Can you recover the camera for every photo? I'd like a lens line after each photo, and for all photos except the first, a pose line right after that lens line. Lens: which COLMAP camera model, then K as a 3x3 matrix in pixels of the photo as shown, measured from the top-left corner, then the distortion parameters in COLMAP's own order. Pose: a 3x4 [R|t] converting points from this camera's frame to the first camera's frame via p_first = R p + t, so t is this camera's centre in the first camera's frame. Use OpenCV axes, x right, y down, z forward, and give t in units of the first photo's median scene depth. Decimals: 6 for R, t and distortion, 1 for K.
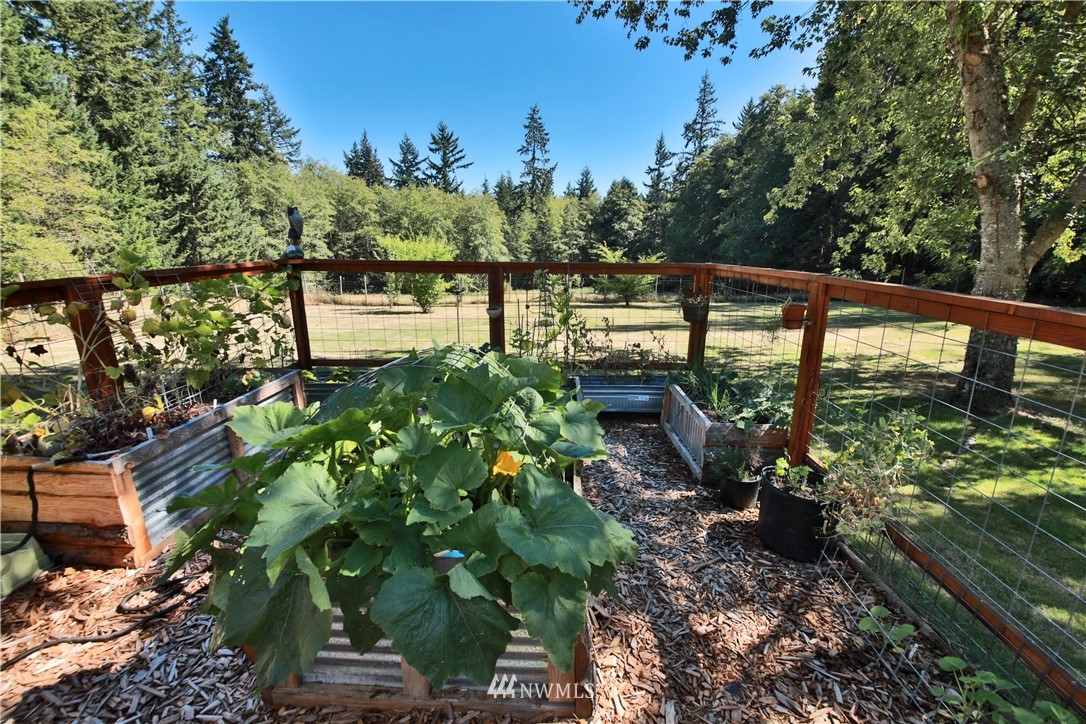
lens RADIAL K [[471.8, 0, 543.0], [0, 471.8, 362.0], [0, 0, 1]] dist [0.016878, -0.021004]
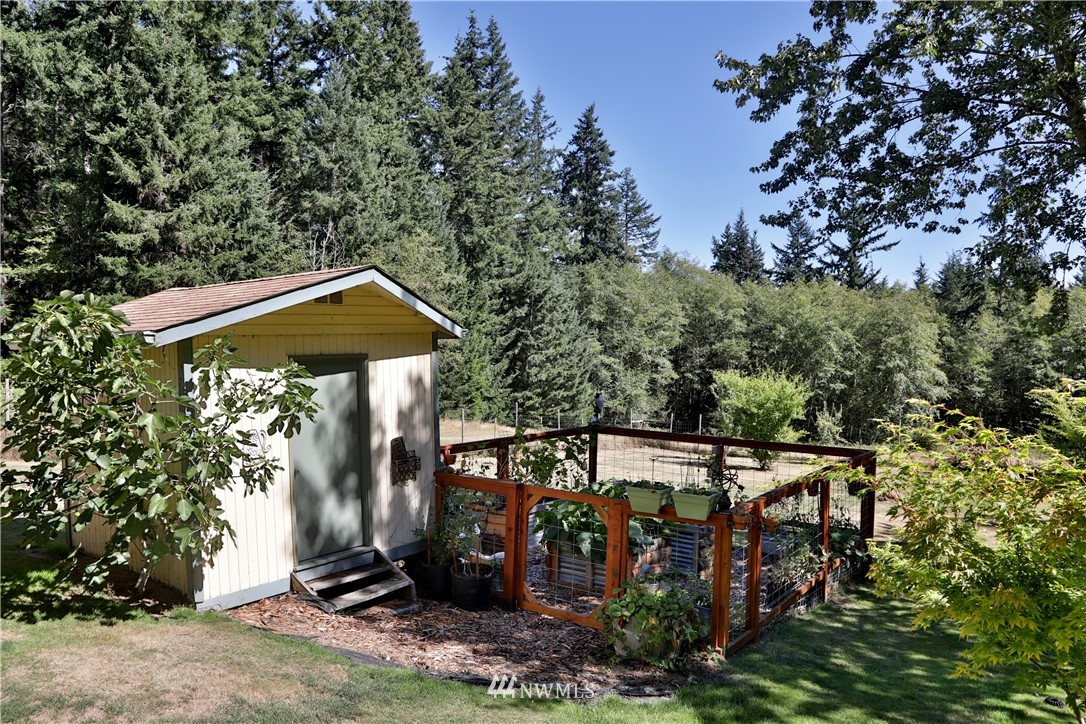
lens RADIAL K [[789.6, 0, 540.7], [0, 789.6, 341.7], [0, 0, 1]] dist [-0.126810, 0.075837]
pose [[0.827661, 0.007139, -0.561183, 0.054733], [-0.152782, 0.965021, -0.213053, 0.006493], [0.540032, 0.262074, 0.799801, -0.087028]]
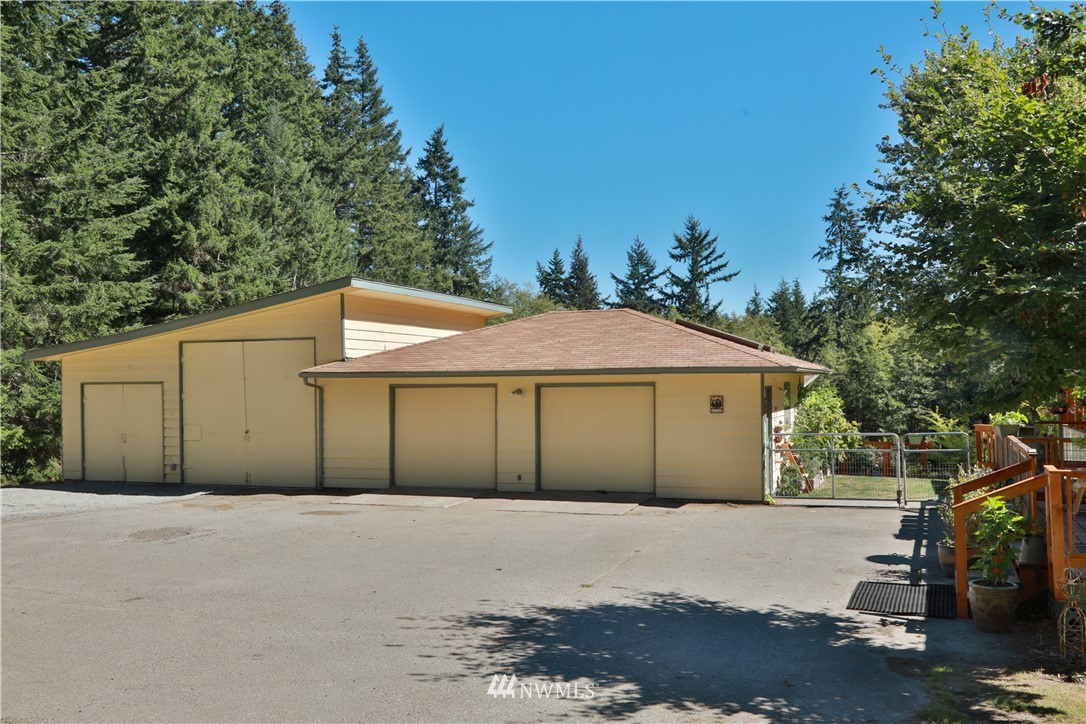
lens RADIAL K [[1030.8, 0, 543.3], [0, 1030.8, 348.3], [0, 0, 1]] dist [0.004407, 0.011235]
pose [[0.956854, -0.020483, -0.289845, -0.003931], [-0.062194, 0.959958, -0.273154, 0.095324], [0.283834, 0.279395, 0.917266, -0.447043]]
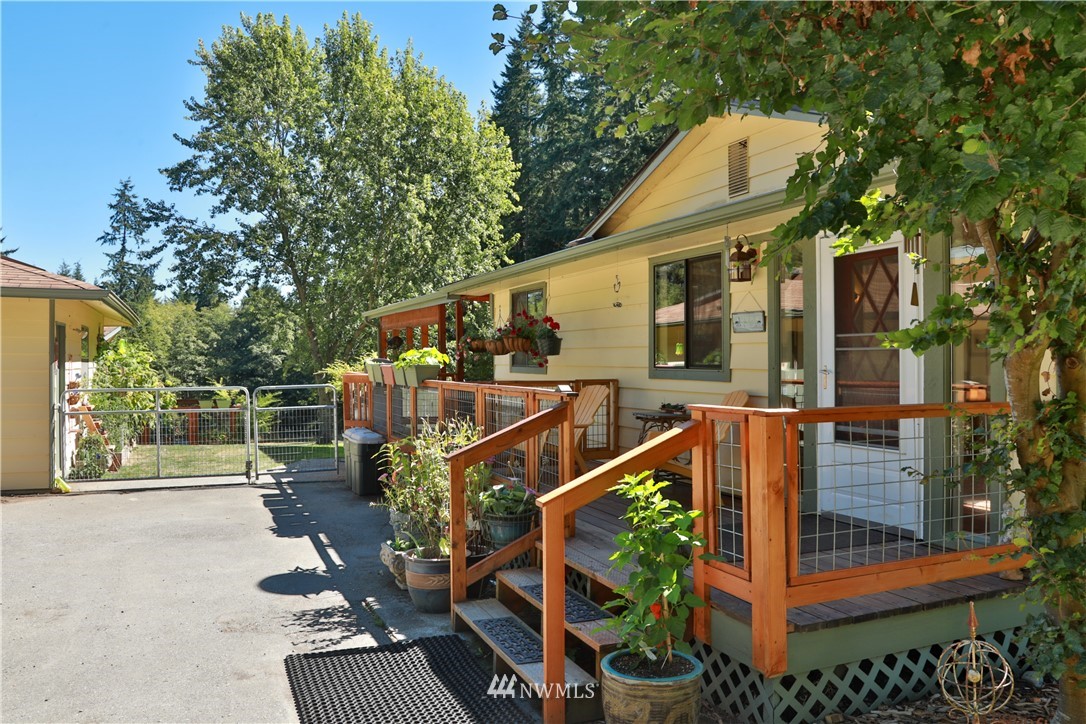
lens RADIAL K [[850.1, 0, 543.0], [0, 850.1, 362.0], [0, 0, 1]] dist [-0.043622, 0.000358]
pose [[0.897516, 0.003304, 0.440969, -0.015277], [0.108048, 0.967844, -0.227164, 0.077412], [-0.427540, 0.251529, 0.868299, -0.341346]]
